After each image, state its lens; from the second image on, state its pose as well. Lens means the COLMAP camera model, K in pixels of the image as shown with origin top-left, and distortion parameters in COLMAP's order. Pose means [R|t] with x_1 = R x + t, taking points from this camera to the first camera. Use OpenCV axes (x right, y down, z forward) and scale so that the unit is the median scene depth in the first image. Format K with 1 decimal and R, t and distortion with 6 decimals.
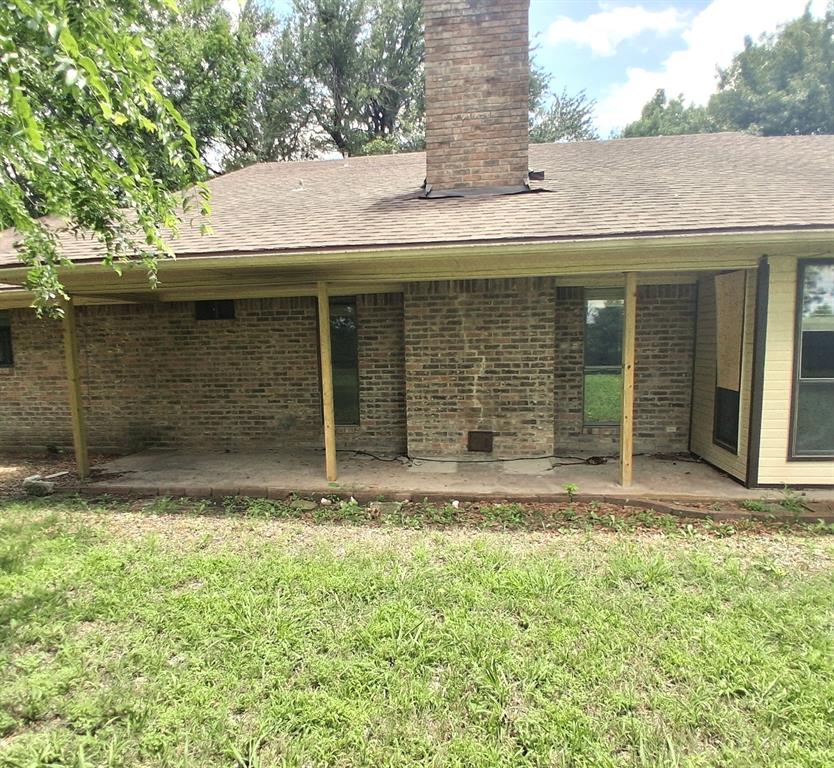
lens RADIAL K [[565.6, 0, 415.6], [0, 565.6, 411.5], [0, 0, 1]] dist [0.031169, -0.070082]
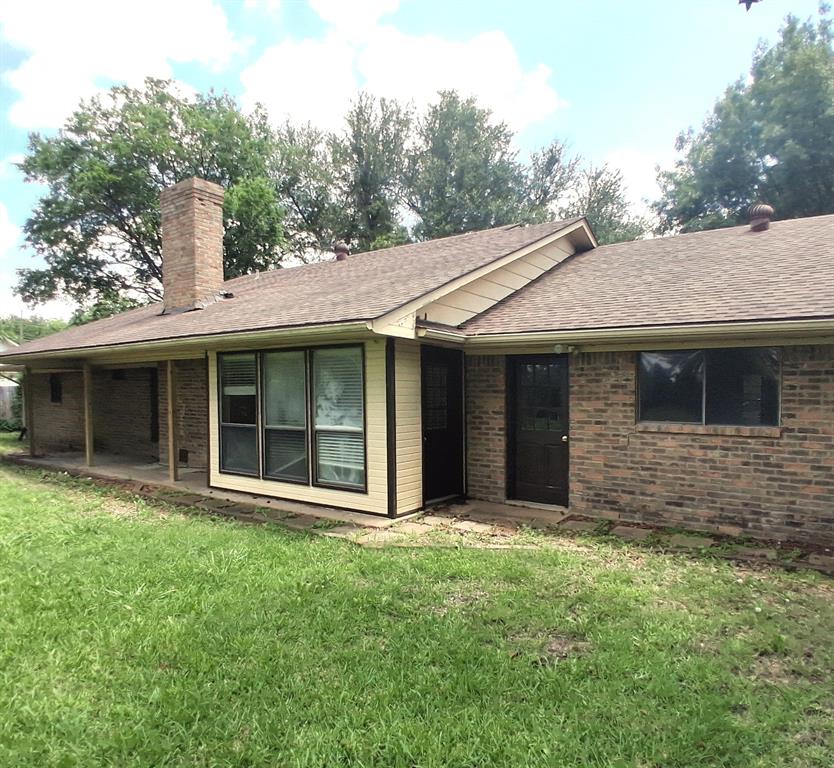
lens RADIAL K [[565.6, 0, 415.6], [0, 565.6, 411.5], [0, 0, 1]] dist [0.031169, -0.070082]
pose [[0.883352, 0.041012, -0.466912, 1.623862], [-0.085233, 0.993611, -0.073976, -0.013623], [0.460895, 0.105143, 0.881204, -0.168826]]
